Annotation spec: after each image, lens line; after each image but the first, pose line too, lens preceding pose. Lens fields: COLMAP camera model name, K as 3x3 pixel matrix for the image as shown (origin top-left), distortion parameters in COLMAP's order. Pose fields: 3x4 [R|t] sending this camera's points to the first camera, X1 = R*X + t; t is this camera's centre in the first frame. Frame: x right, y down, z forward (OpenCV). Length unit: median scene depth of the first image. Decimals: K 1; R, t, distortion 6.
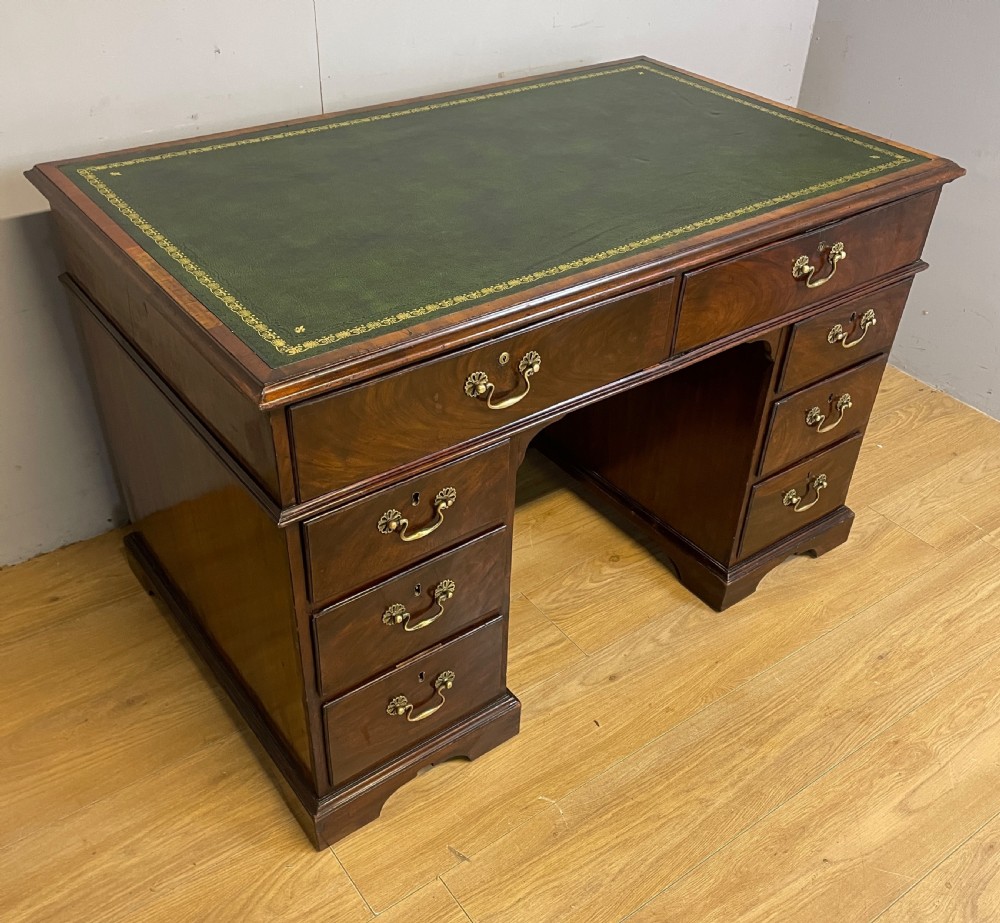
lens RADIAL K [[1027.1, 0, 485.1], [0, 1027.1, 489.0], [0, 0, 1]] dist [0.037302, 0.000000]
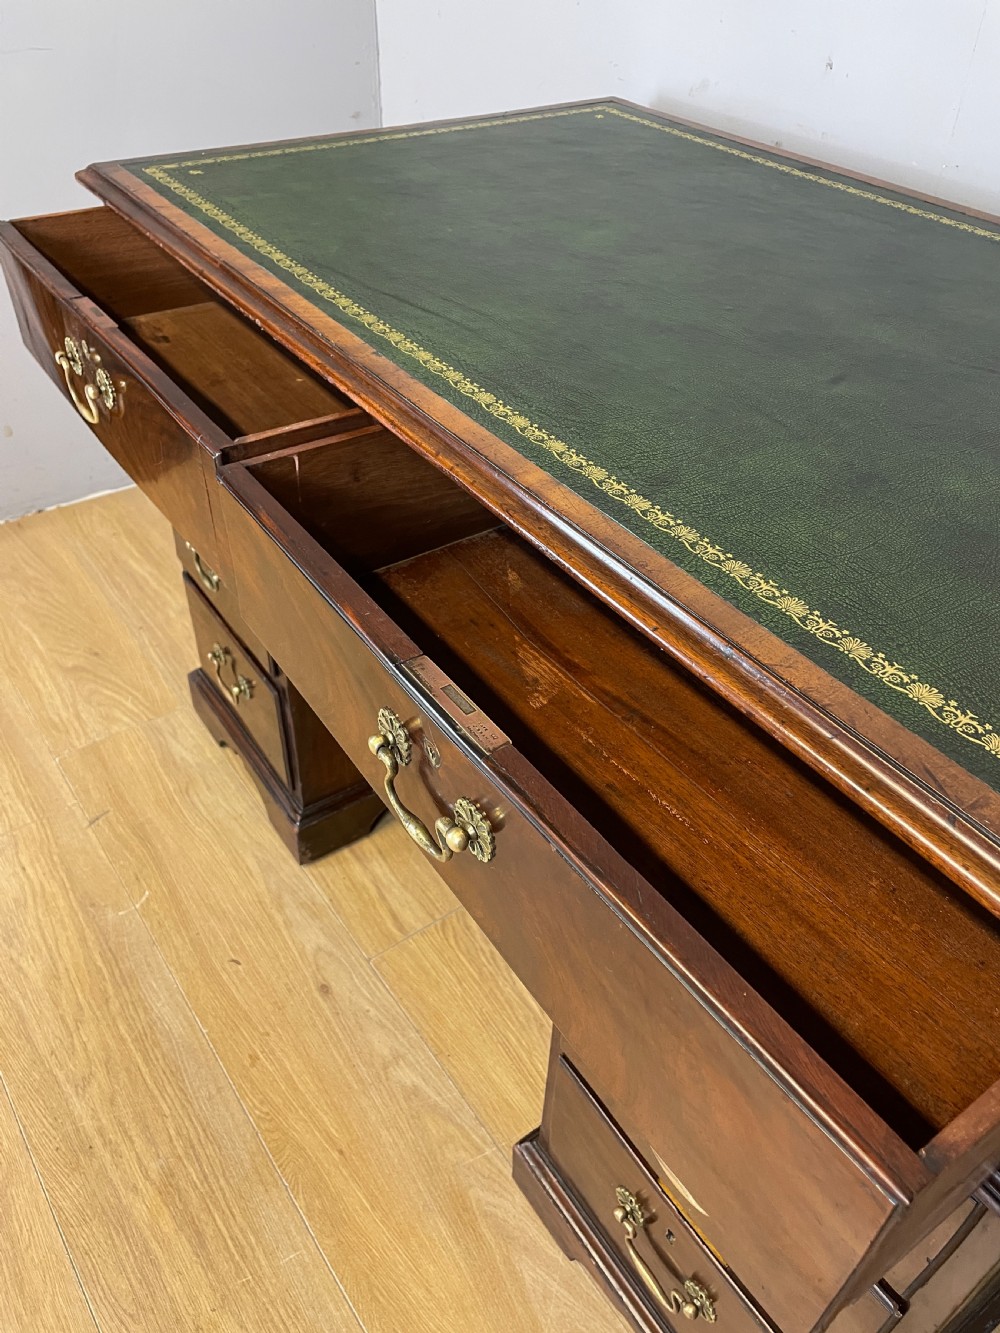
lens RADIAL K [[1015.9, 0, 492.6], [0, 1015.9, 668.2], [0, 0, 1]] dist [0.071839, -0.085721]
pose [[-0.009504, 0.617375, -0.786612, 0.578368], [-0.625422, 0.610123, 0.486414, -0.380926], [0.780229, 0.496587, 0.380321, 0.795316]]
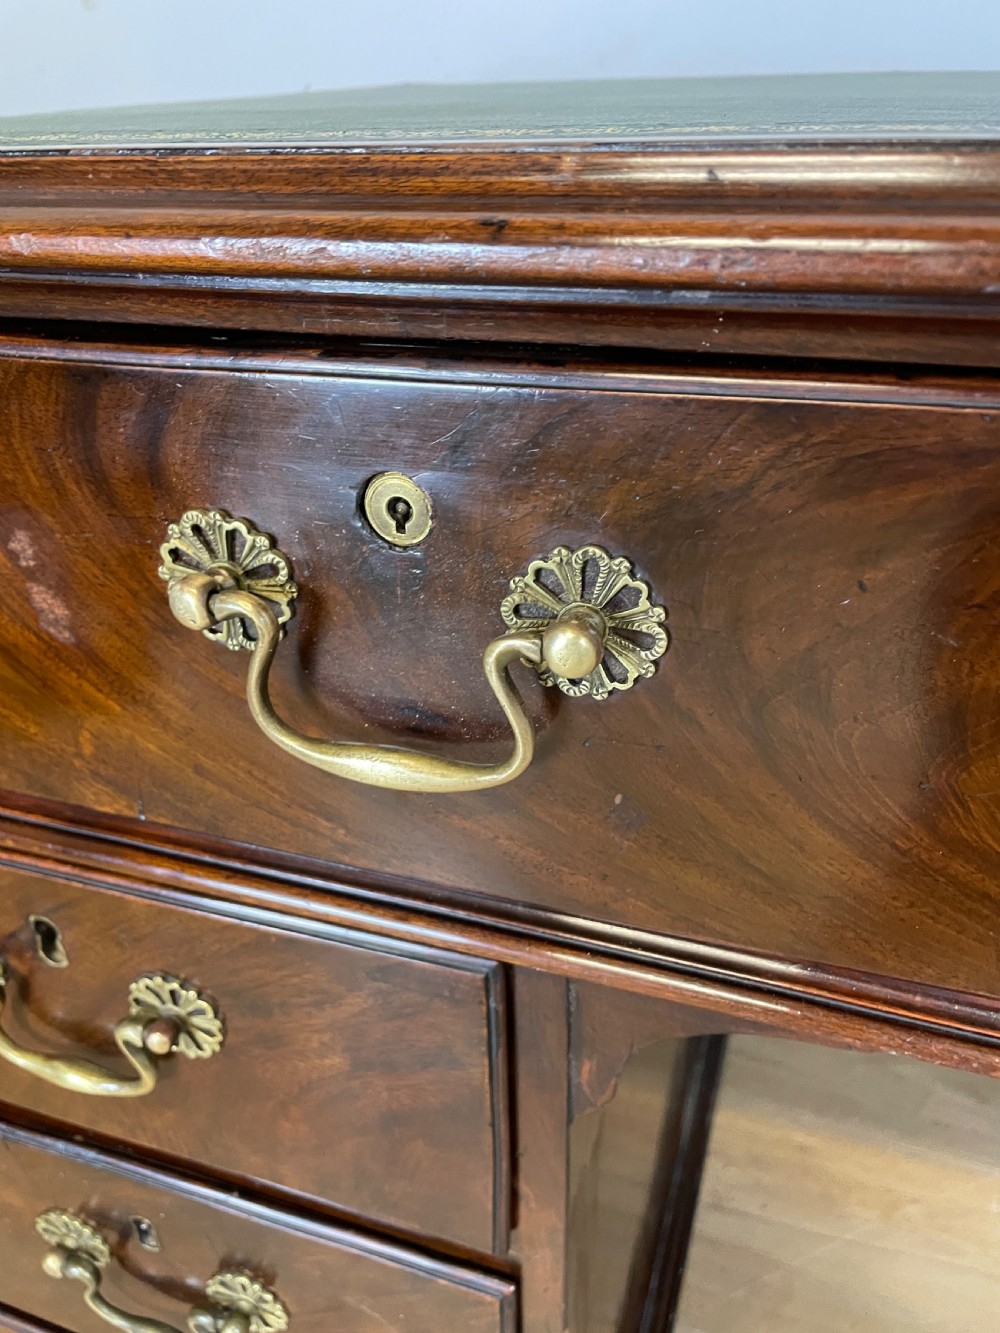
lens RADIAL K [[1015.9, 0, 498.6], [0, 1015.9, 676.6], [0, 0, 1]] dist [0.071839, -0.085721]
pose [[0.562935, 0.373564, -0.737261, 0.123618], [-0.467144, 0.879686, 0.089042, -0.095890], [0.681821, 0.294282, 0.669715, 0.686801]]
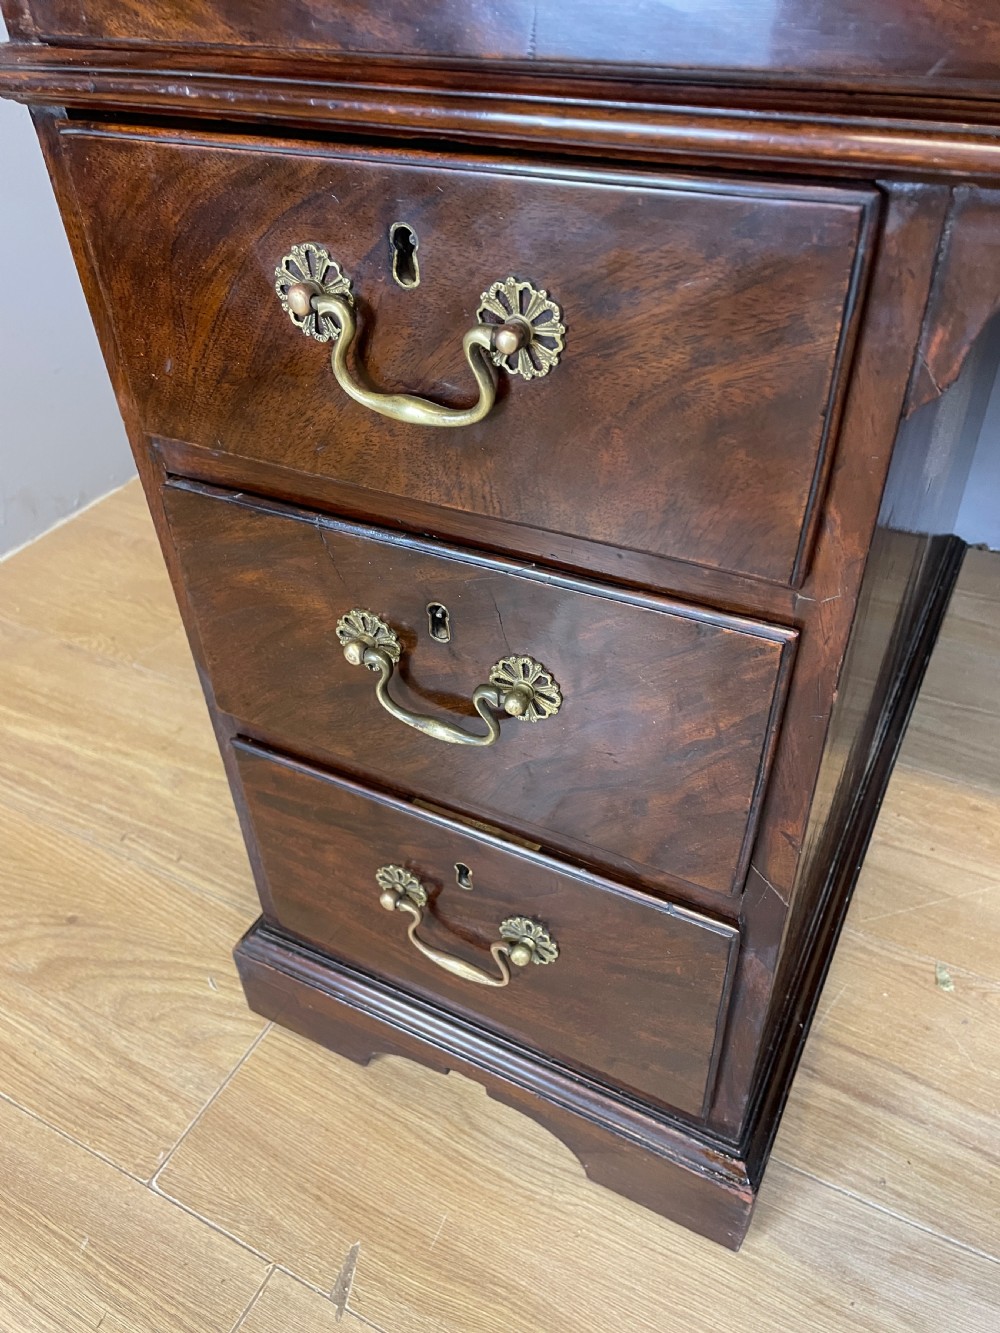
lens RADIAL K [[1015.9, 0, 505.0], [0, 1015.9, 673.2], [0, 0, 1]] dist [0.071839, -0.085721]
pose [[0.435496, 0.537084, -0.722416, 0.157068], [-0.511183, 0.808117, 0.292641, 0.004683], [0.740969, 0.241843, 0.626479, 0.678509]]
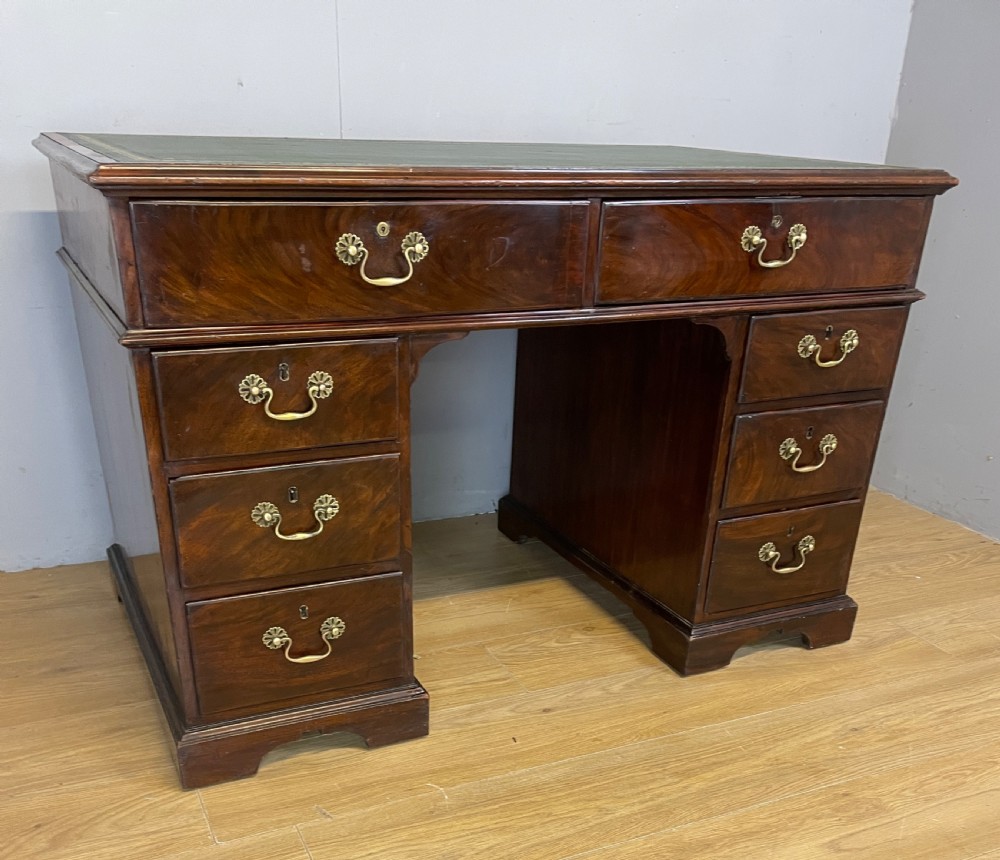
lens RADIAL K [[1018.1, 0, 483.1], [0, 1018.1, 680.3], [0, 0, 1]] dist [0.050277, 0.000000]
pose [[0.980217, 0.096418, -0.172853, 0.247100], [-0.120898, 0.983139, -0.137190, 0.320666], [0.156710, 0.155374, 0.975347, 0.088662]]
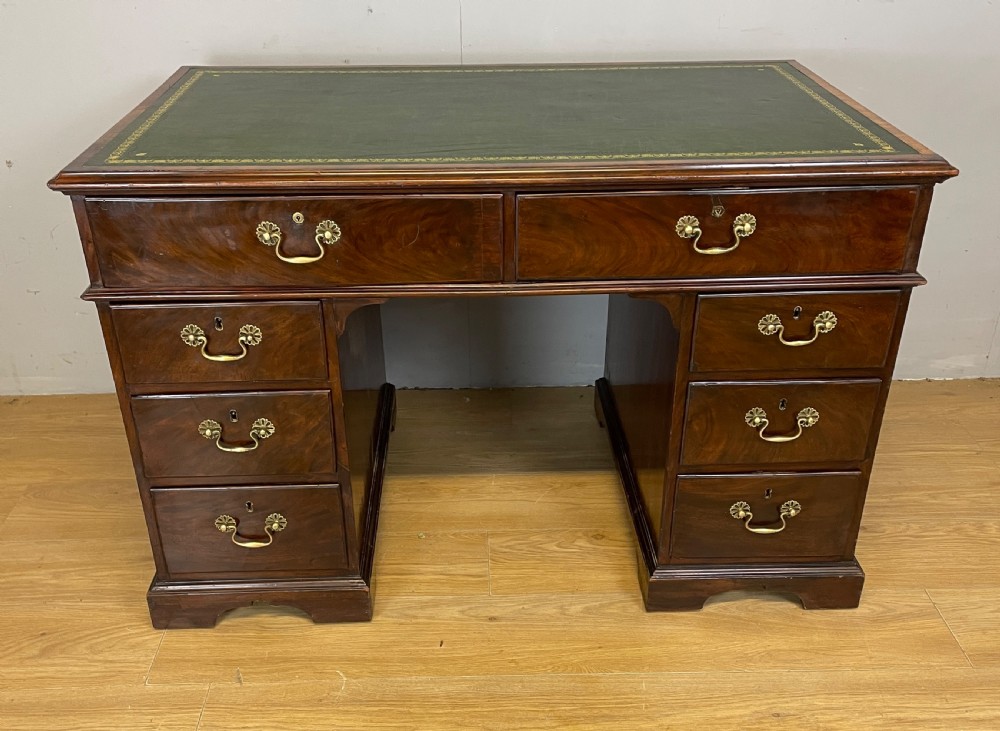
lens RADIAL K [[1017.1, 0, 491.2], [0, 1017.1, 442.1], [0, 0, 1]] dist [0.054394, 0.000000]
pose [[0.820582, 0.260829, -0.508540, 0.640888], [-0.321762, 0.946214, -0.033886, 0.060424], [0.472349, 0.191435, 0.860371, 0.123283]]
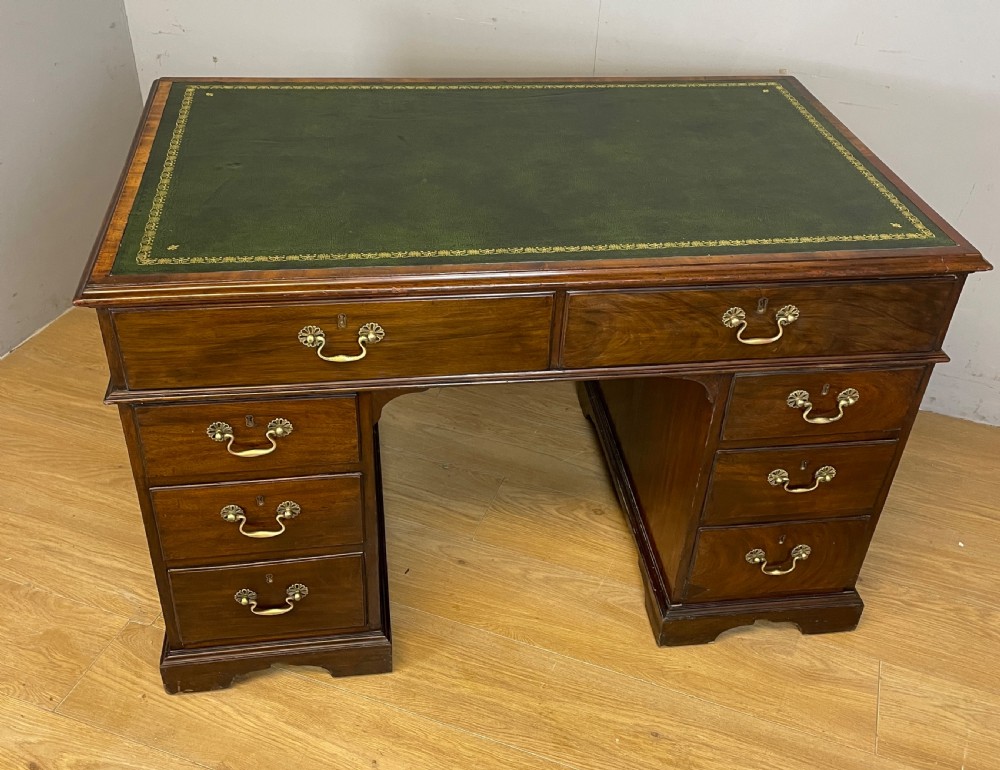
lens RADIAL K [[1017.6, 0, 501.4], [0, 1017.6, 365.2], [0, 0, 1]] dist [0.048683, 0.000000]
pose [[0.562716, 0.473554, -0.677567, 0.872429], [-0.519123, 0.840311, 0.156168, -0.208154], [0.643322, 0.263862, 0.718689, 0.198600]]
